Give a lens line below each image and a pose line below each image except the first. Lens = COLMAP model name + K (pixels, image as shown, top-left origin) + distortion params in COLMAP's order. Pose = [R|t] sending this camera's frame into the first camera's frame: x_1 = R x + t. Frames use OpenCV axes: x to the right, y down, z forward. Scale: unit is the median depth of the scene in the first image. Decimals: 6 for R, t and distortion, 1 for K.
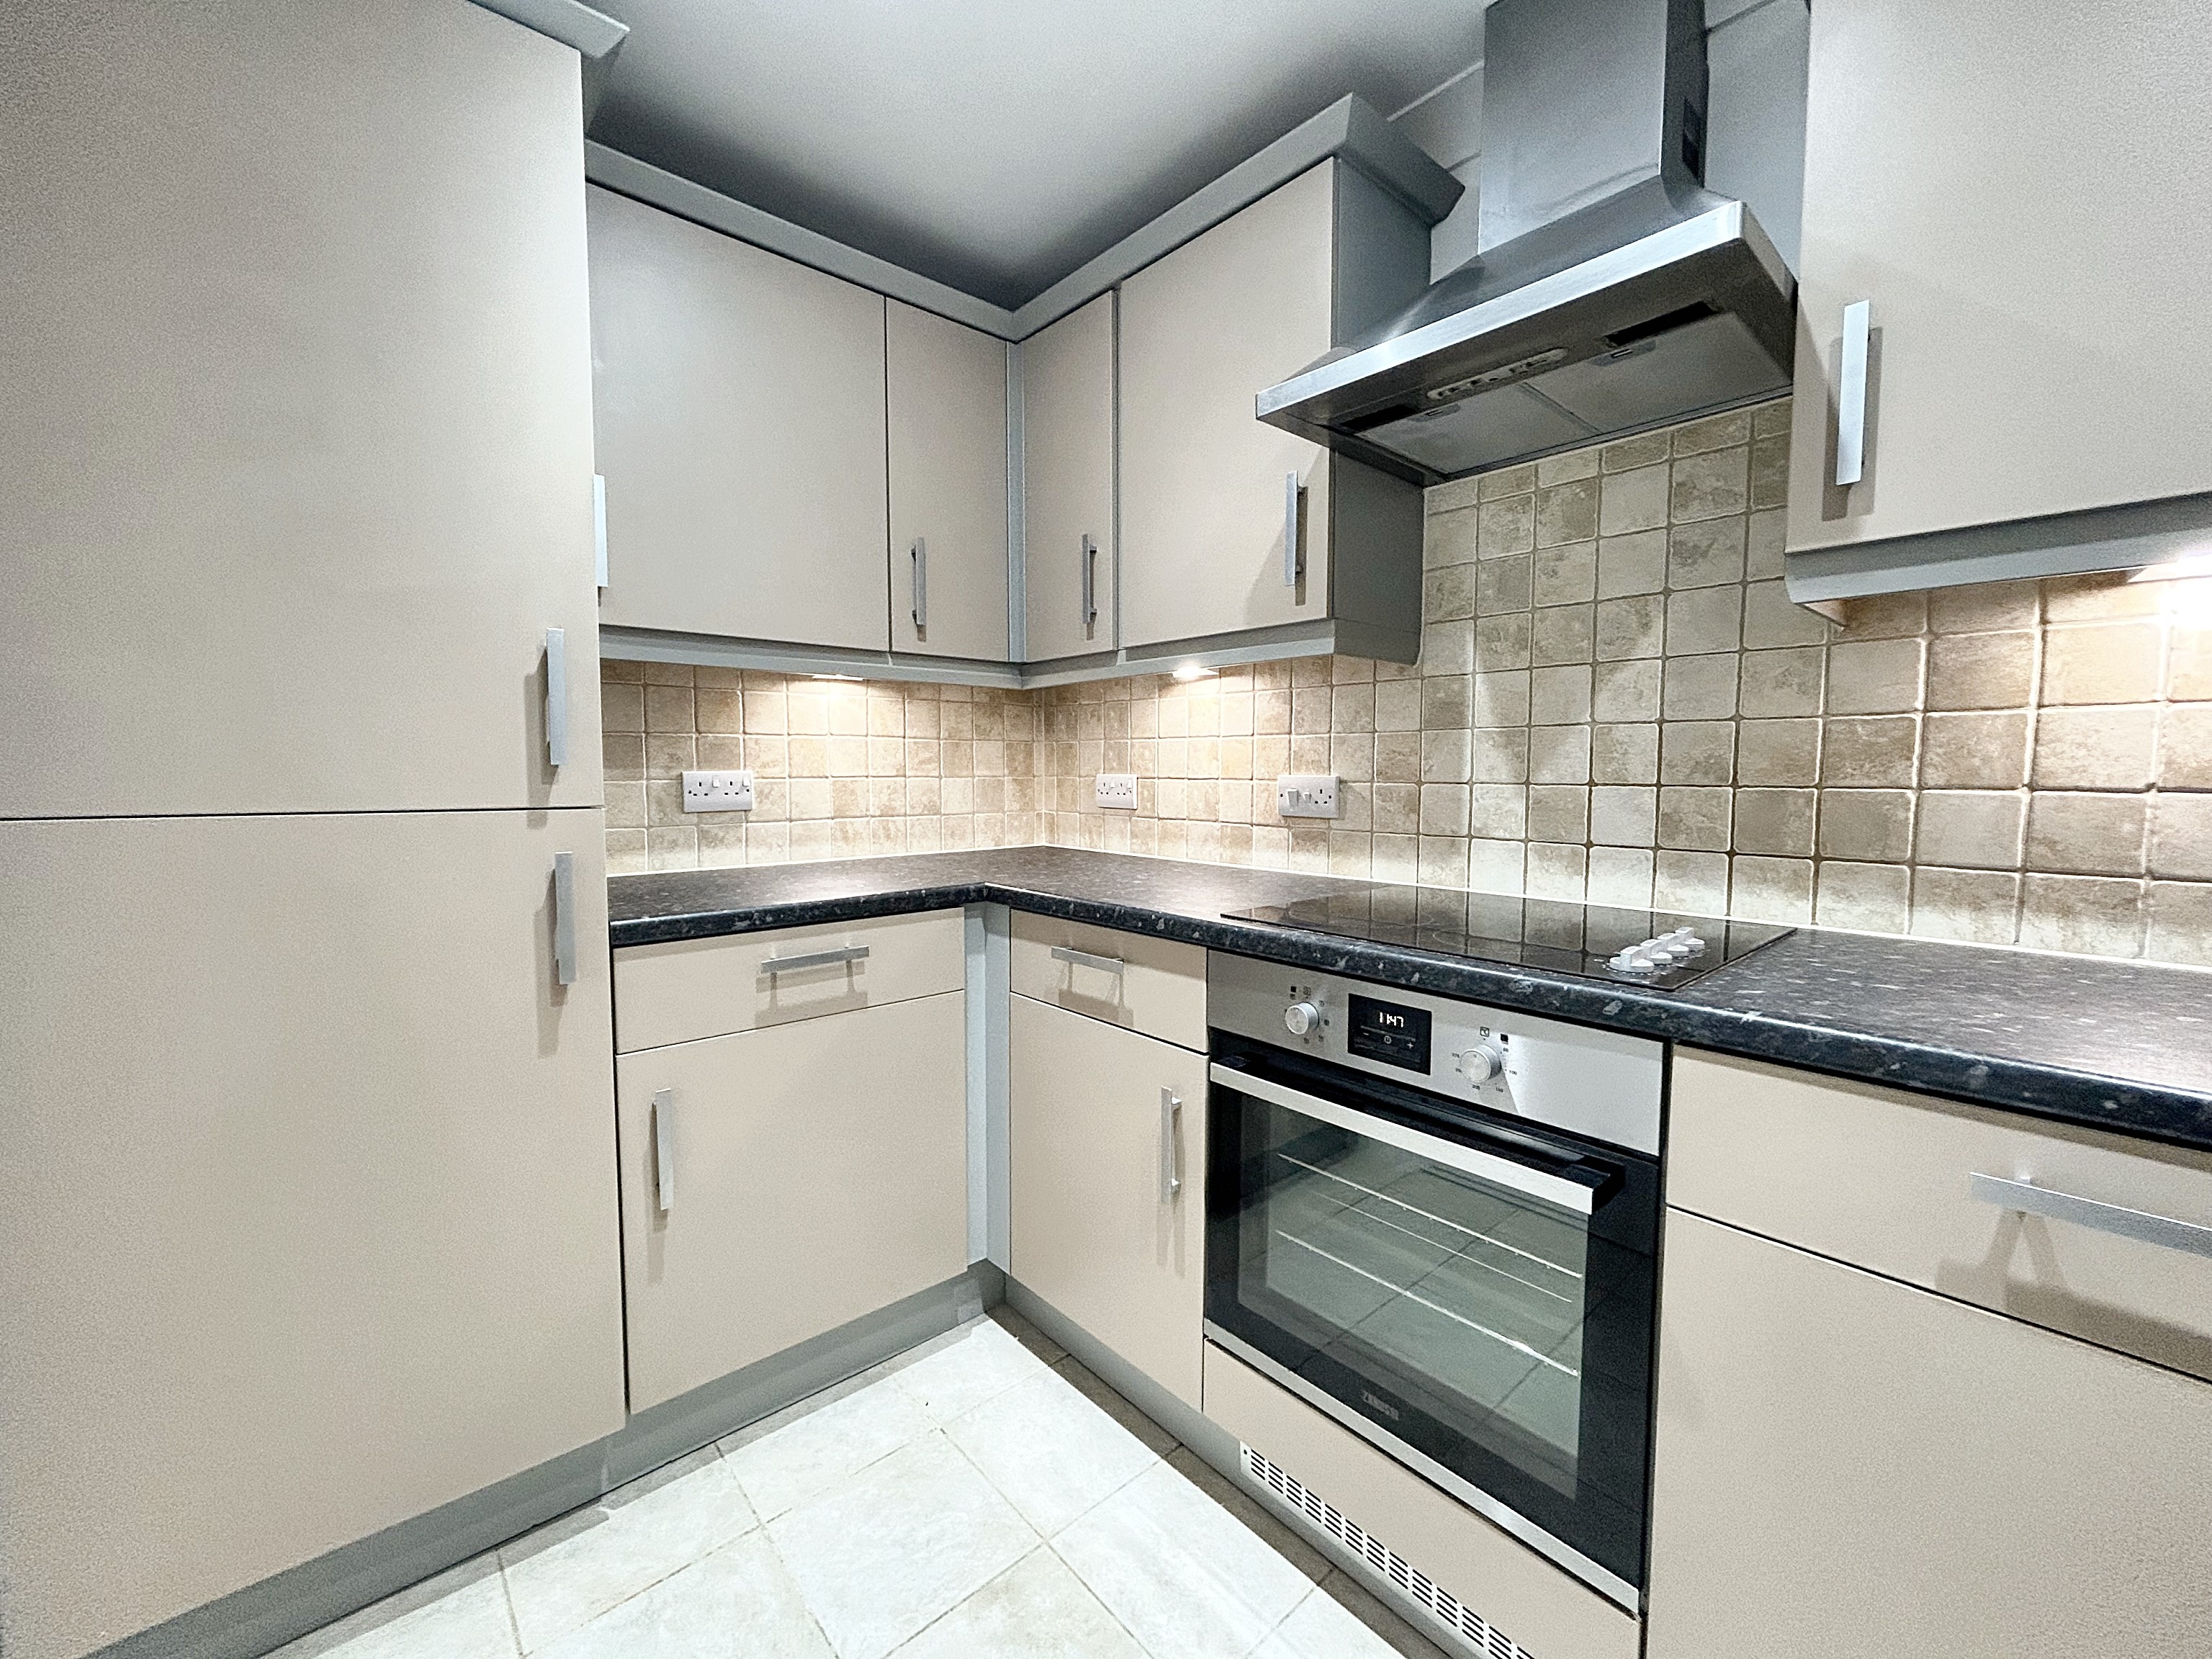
lens RADIAL K [[888.6, 0, 1108.1], [0, 888.6, 828.0], [0, 0, 1]] dist [-0.001827, 0.000237]
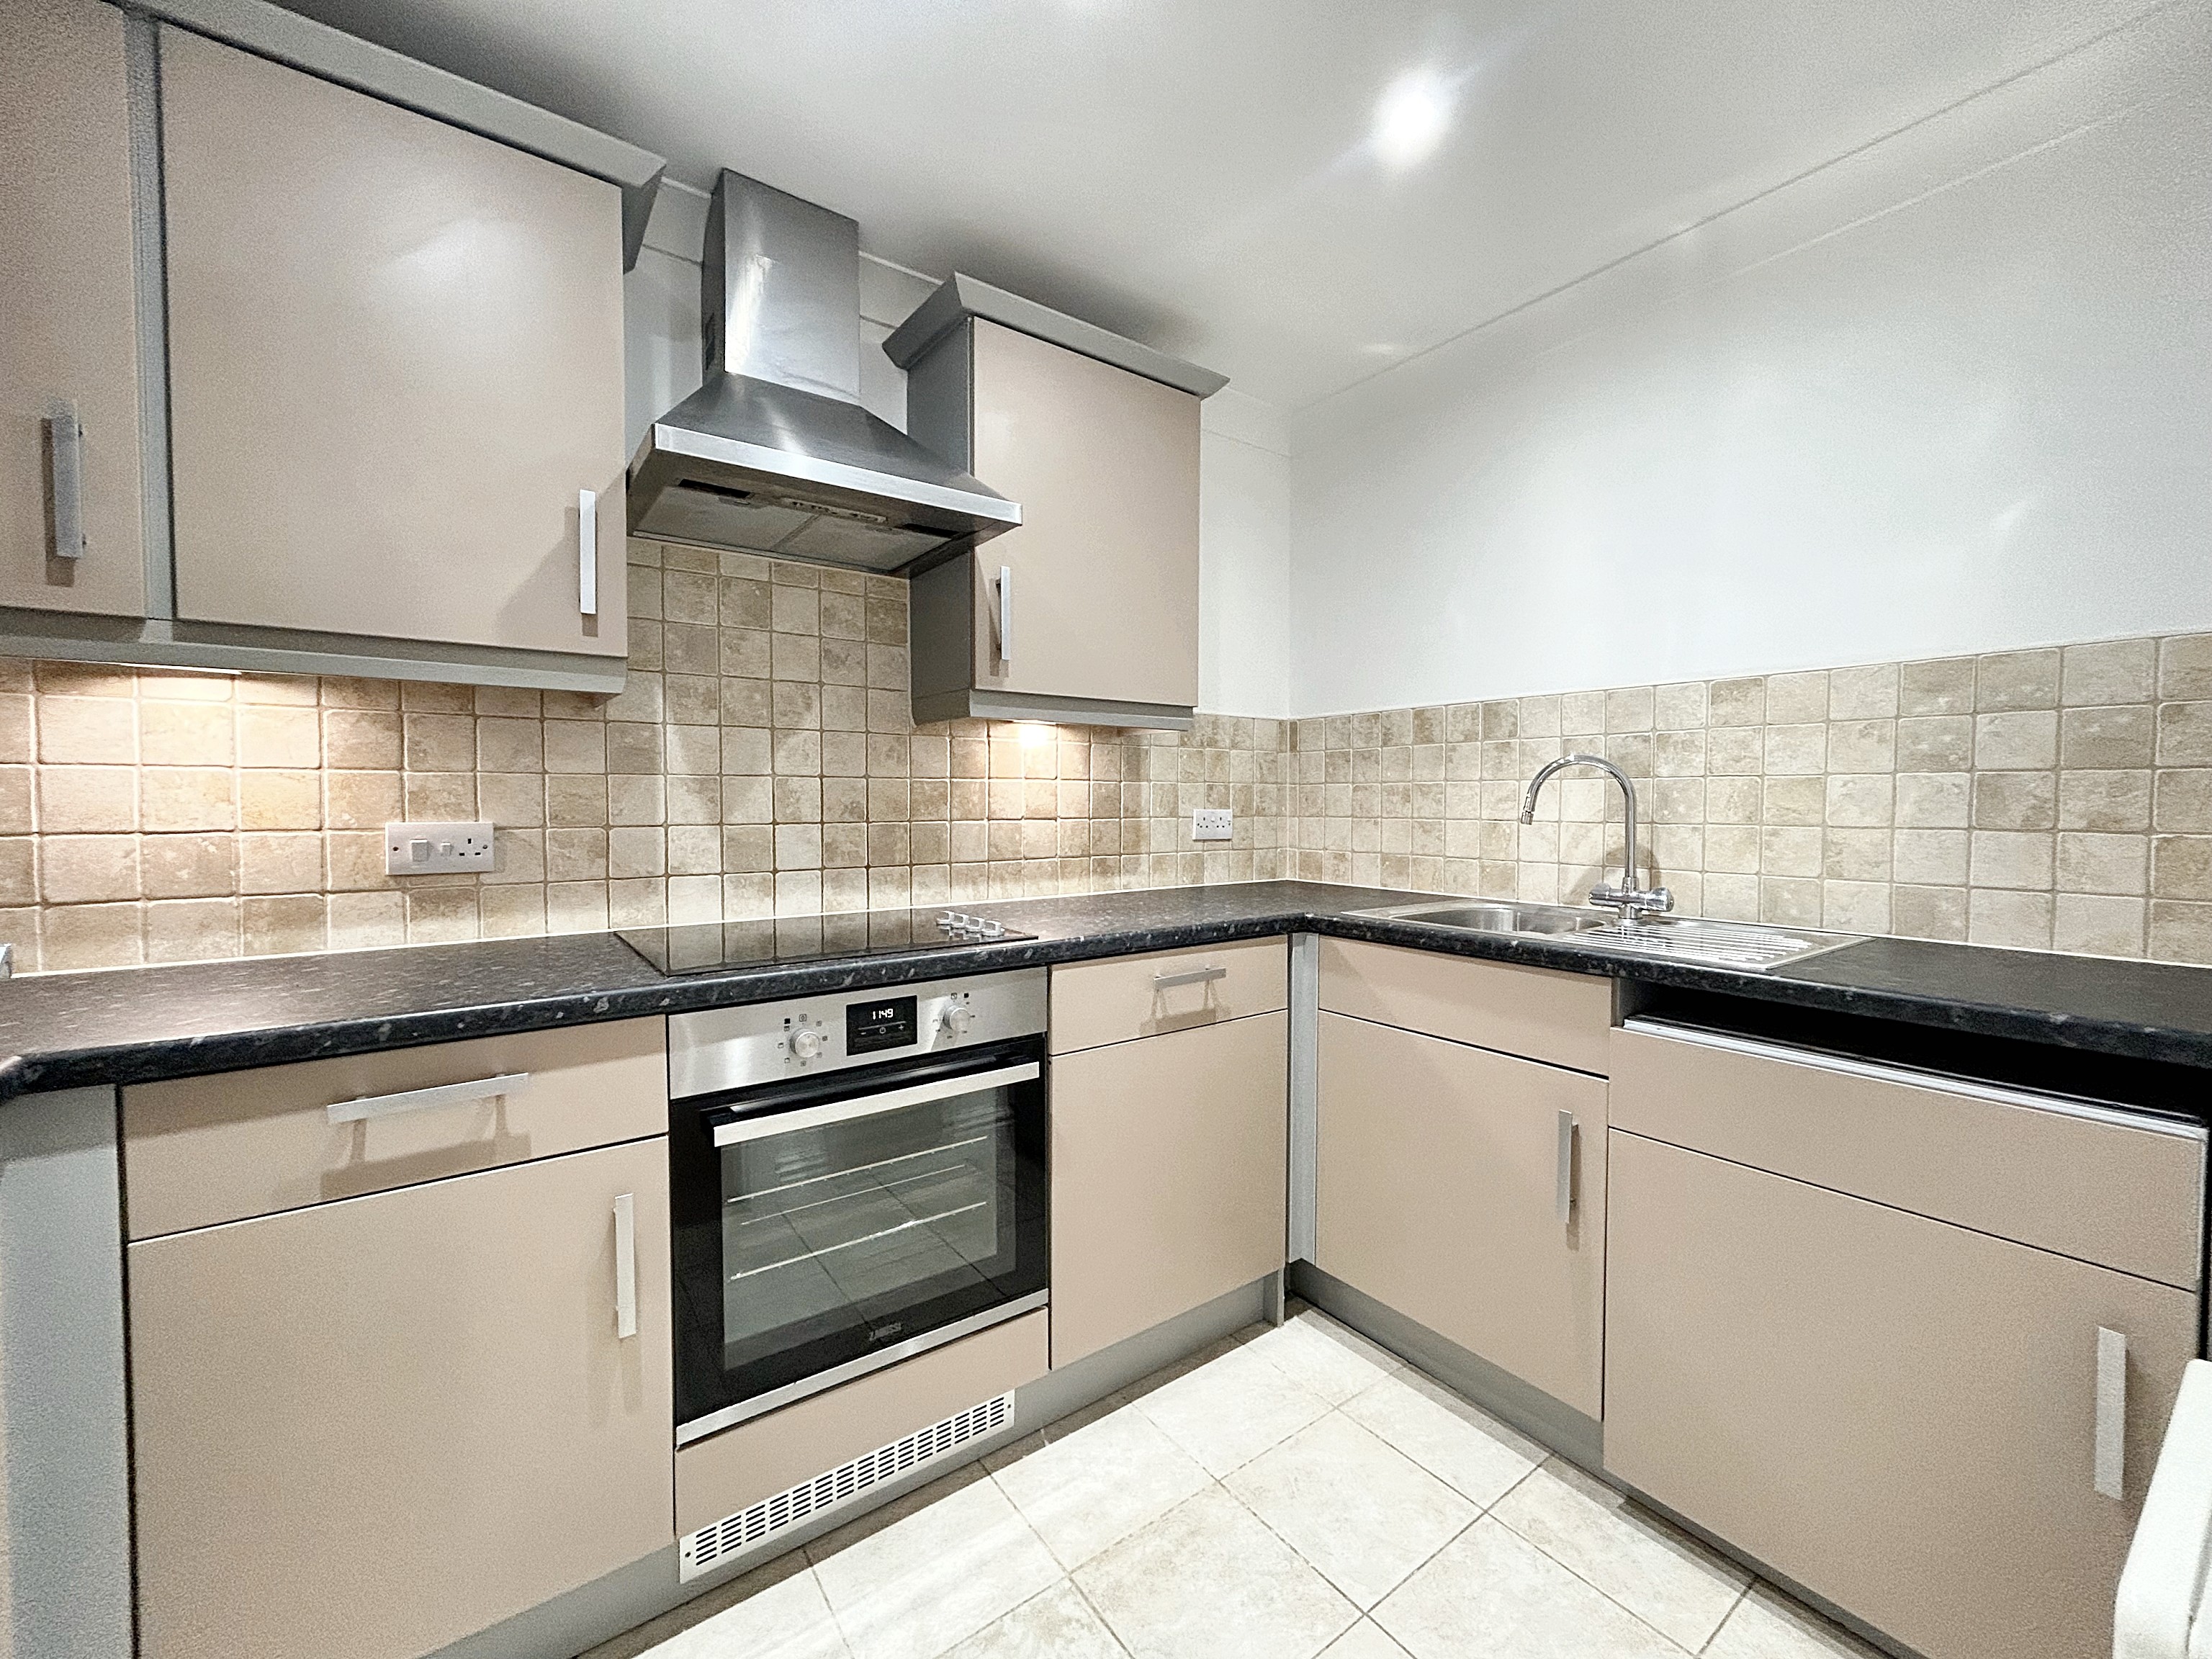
lens RADIAL K [[888.6, 0, 1108.1], [0, 888.6, 828.0], [0, 0, 1]] dist [-0.001827, 0.000237]
pose [[0.092684, -0.030812, 0.995219, -0.673057], [0.068398, 0.997357, 0.024508, -0.041511], [-0.993344, 0.065799, 0.094546, 0.412517]]
